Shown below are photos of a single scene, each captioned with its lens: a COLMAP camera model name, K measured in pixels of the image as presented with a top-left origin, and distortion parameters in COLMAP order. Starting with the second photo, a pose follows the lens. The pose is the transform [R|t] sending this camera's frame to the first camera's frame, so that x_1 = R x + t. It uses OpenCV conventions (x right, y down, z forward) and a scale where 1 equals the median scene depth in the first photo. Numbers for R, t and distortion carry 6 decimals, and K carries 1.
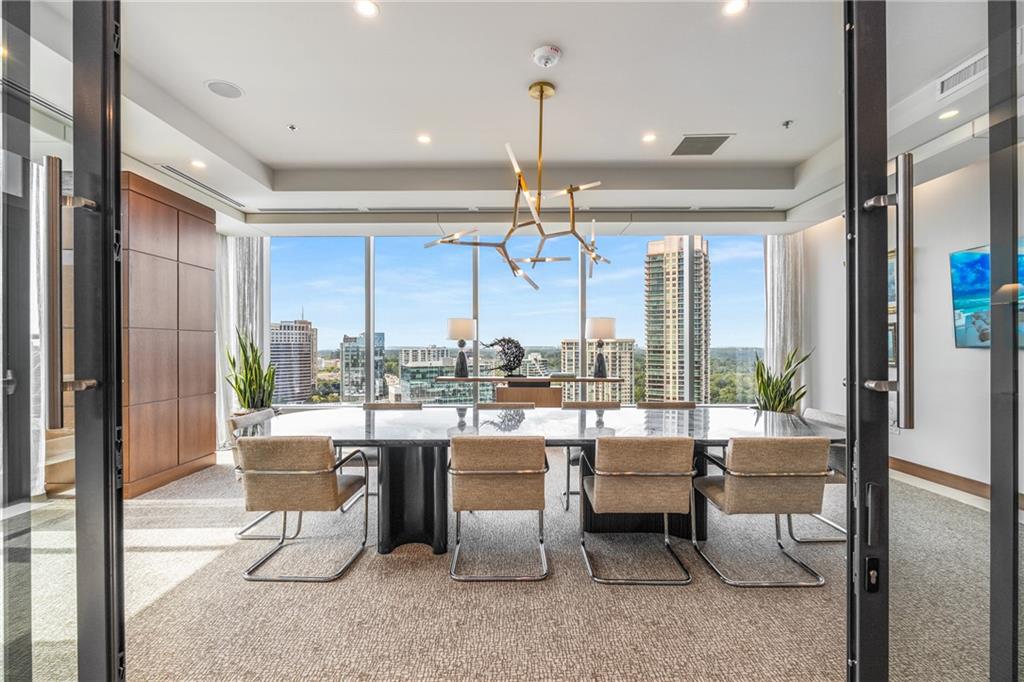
lens RADIAL K [[451.5, 0, 510.1], [0, 451.5, 343.9], [0, 0, 1]] dist [0.001639, 0.000072]
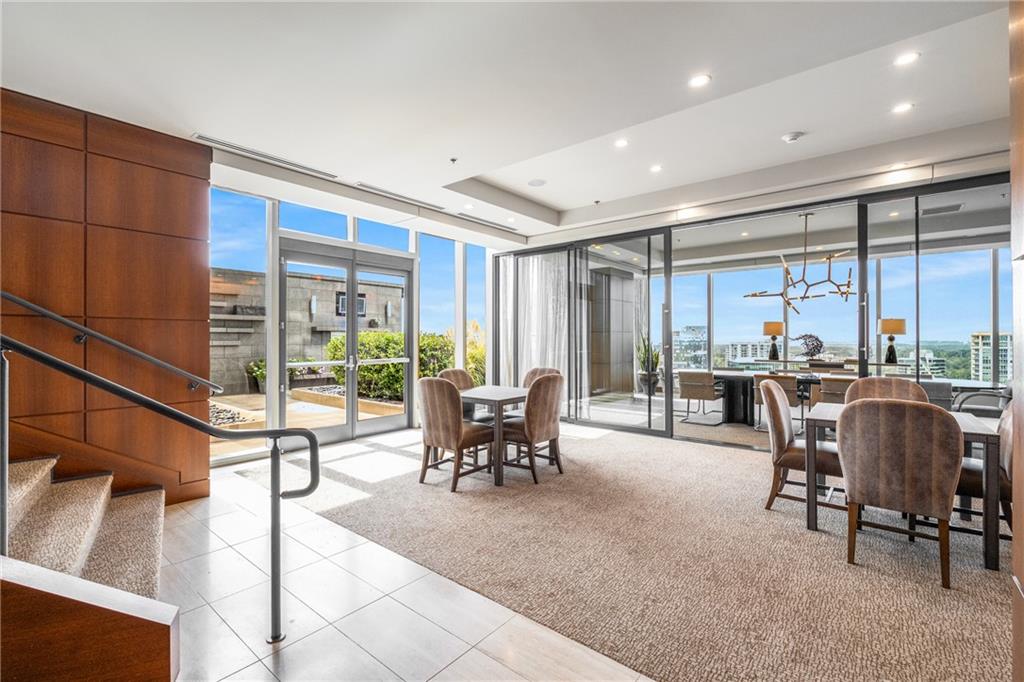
lens RADIAL K [[451.5, 0, 508.9], [0, 451.5, 338.7], [0, 0, 1]] dist [0.001639, 0.000072]
pose [[0.772214, 0.000438, -0.635362, 0.175000], [0.000498, 0.999999, 0.001294, -0.000551], [0.635362, -0.001316, 0.772213, -0.770466]]
